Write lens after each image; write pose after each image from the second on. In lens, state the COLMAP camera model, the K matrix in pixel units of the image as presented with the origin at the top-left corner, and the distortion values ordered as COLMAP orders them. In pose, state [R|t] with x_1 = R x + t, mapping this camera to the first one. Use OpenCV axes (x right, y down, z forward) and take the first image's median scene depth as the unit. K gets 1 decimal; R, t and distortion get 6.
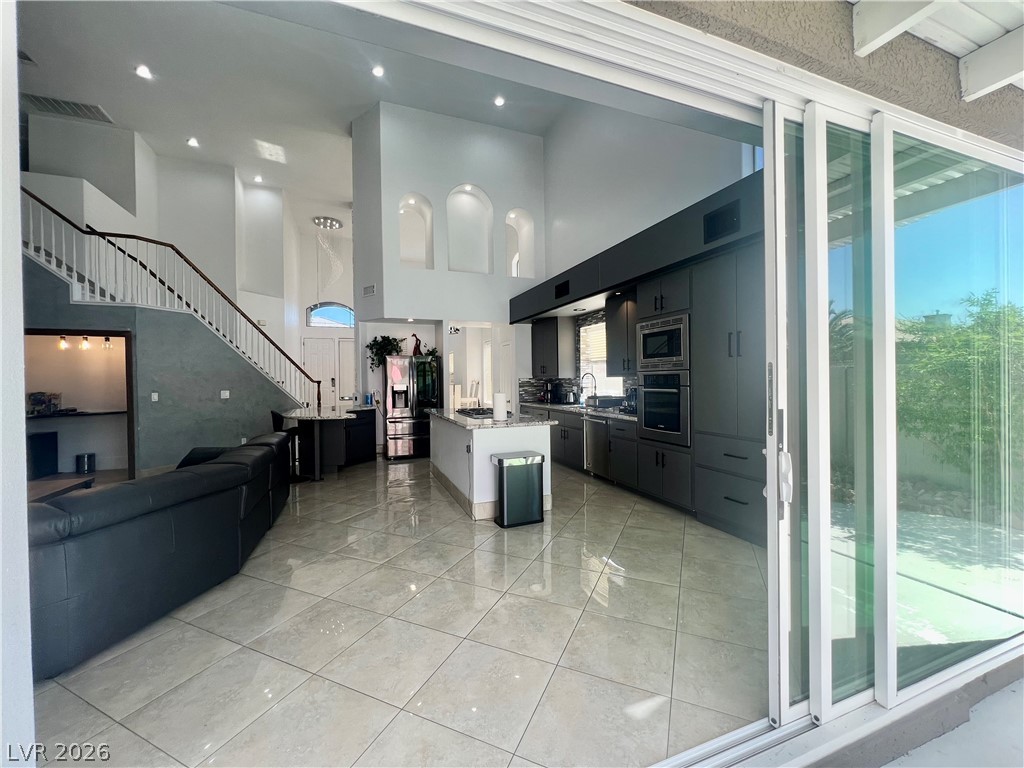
lens RADIAL K [[411.2, 0, 511.1], [0, 411.2, 379.6], [0, 0, 1]] dist [0.000978, -0.000773]
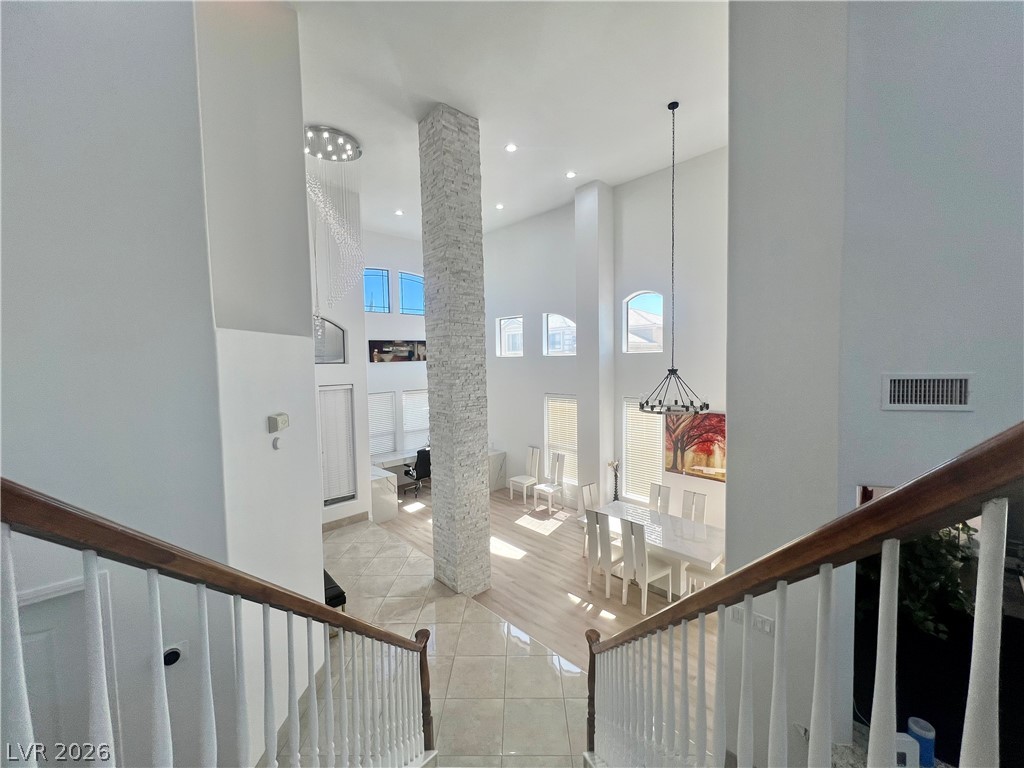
lens RADIAL K [[411.2, 0, 512.8], [0, 411.2, 383.8], [0, 0, 1]] dist [0.000978, -0.000773]
pose [[0.920062, -0.032497, 0.390423, -0.799127], [0.010247, 0.998209, 0.058939, -0.263878], [-0.391639, -0.050226, 0.918747, 0.929799]]
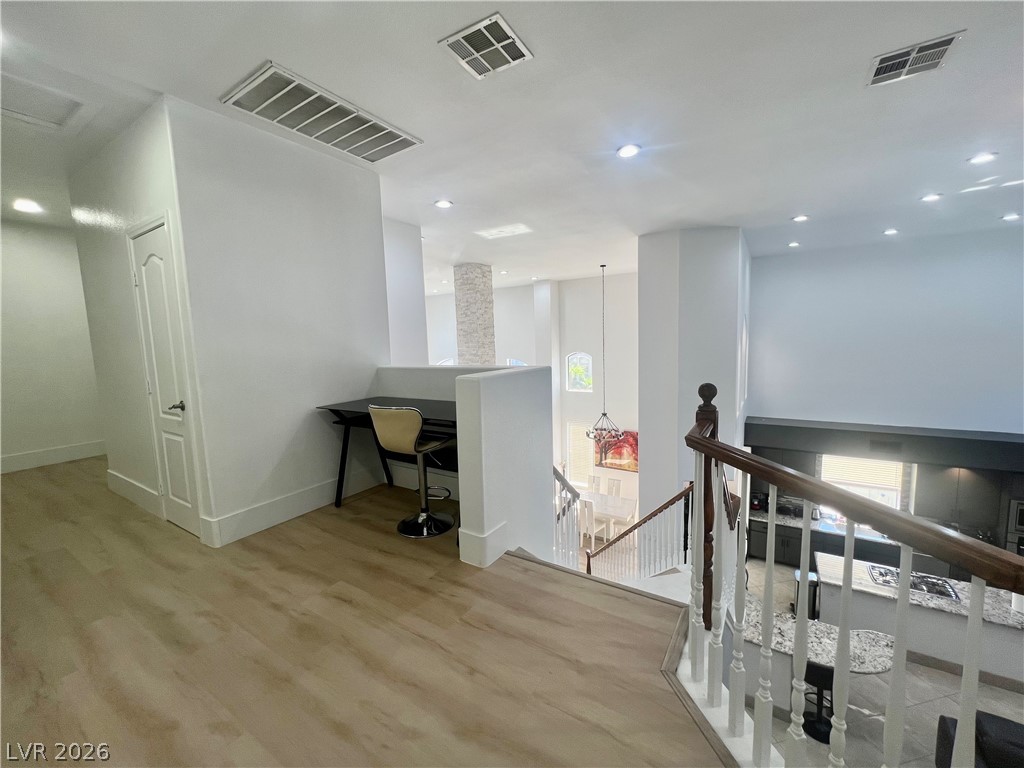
lens RADIAL K [[411.2, 0, 511.9], [0, 411.2, 382.8], [0, 0, 1]] dist [0.000978, -0.000773]
pose [[0.801847, -0.081774, 0.591908, -1.254549], [0.024345, 0.994240, 0.104378, -0.486888], [-0.597034, -0.069285, 0.799219, 0.631052]]
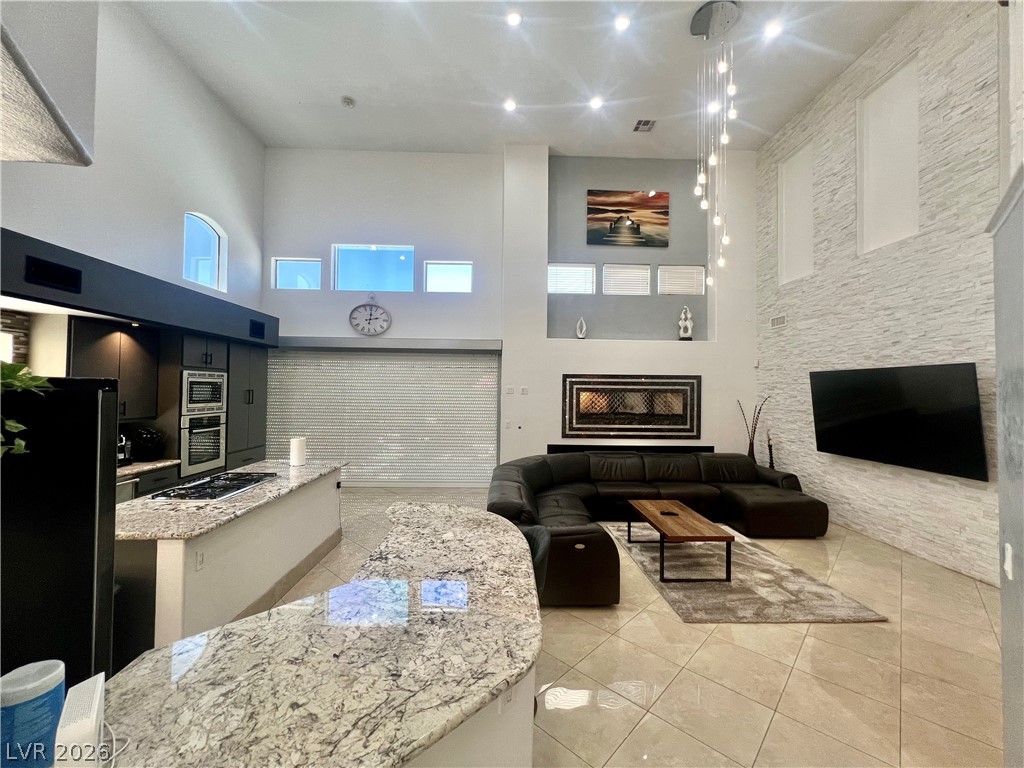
lens RADIAL K [[411.2, 0, 514.5], [0, 411.2, 383.1], [0, 0, 1]] dist [0.000978, -0.000773]
pose [[-0.945457, 0.005274, 0.325704, -0.571563], [-0.002419, 0.999728, -0.023208, -0.054237], [-0.325738, -0.022730, -0.945187, 1.171581]]
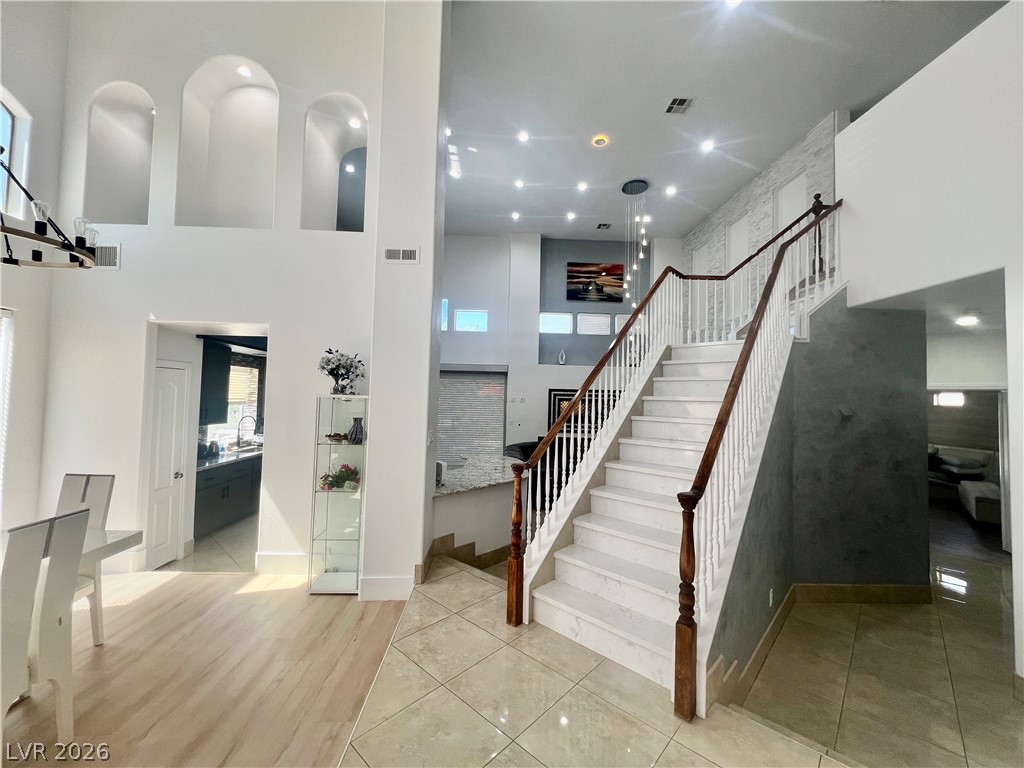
lens RADIAL K [[411.2, 0, 512.6], [0, 411.2, 377.5], [0, 0, 1]] dist [0.000978, -0.000773]
pose [[-0.945293, 0.001906, 0.326217, -0.726759], [-0.014280, 0.998783, -0.047215, -0.070219], [-0.325909, -0.049290, -0.944115, 1.661962]]
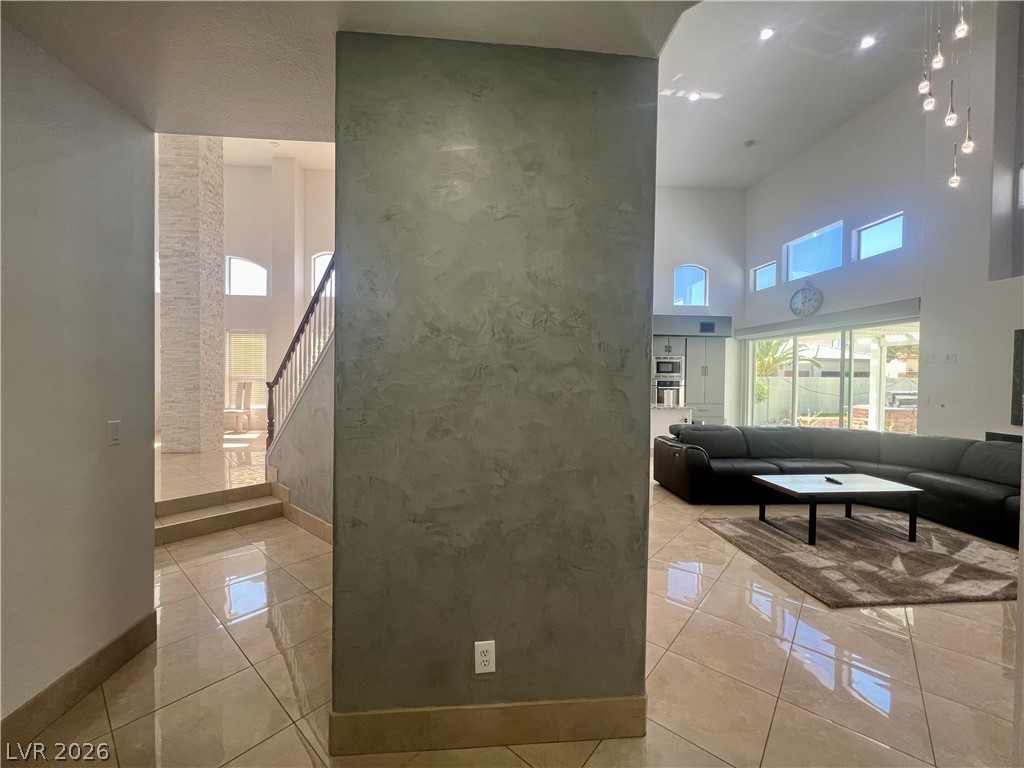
lens RADIAL K [[409.2, 0, 511.7], [0, 409.2, 383.3], [0, 0, 1]] dist [-0.003059, 0.001060]
pose [[0.272260, -0.002551, 0.962220, -1.273706], [-0.016441, 0.999838, 0.007303, 0.000100], [-0.962083, -0.017808, 0.272174, 0.764671]]
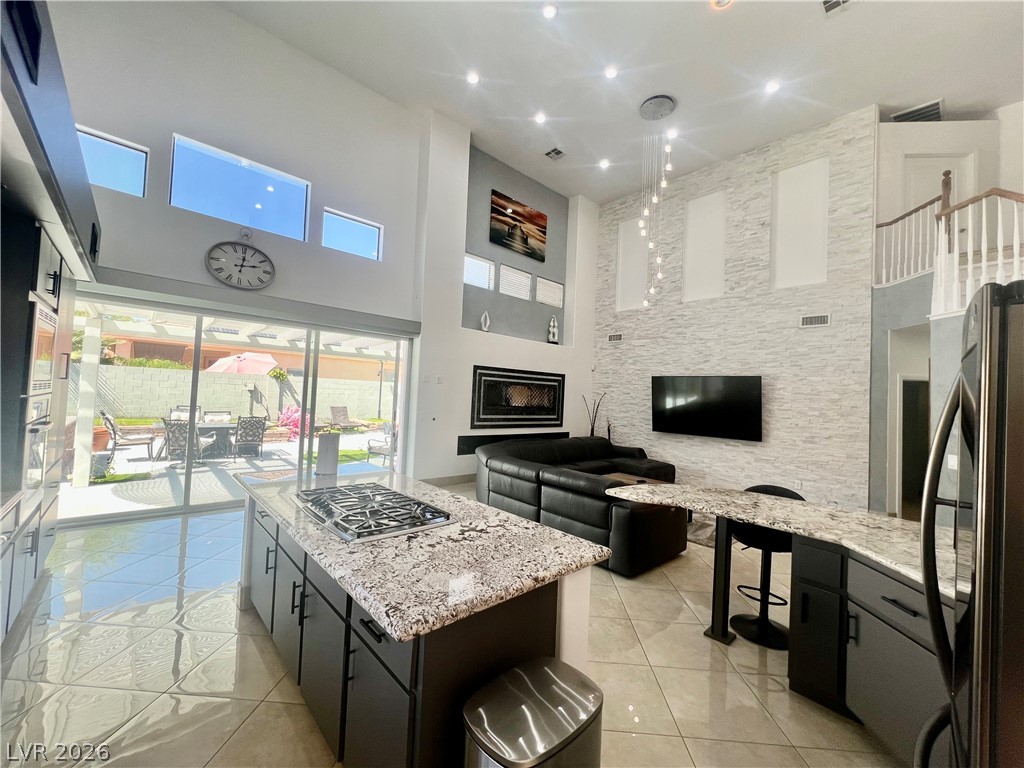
lens RADIAL K [[411.2, 0, 512.8], [0, 411.2, 383.2], [0, 0, 1]] dist [0.000978, -0.000773]
pose [[-0.927285, -0.043151, -0.371862, -0.033175], [-0.034748, 0.998967, -0.029272, -0.027834], [0.372741, -0.014222, -0.927826, 1.148976]]
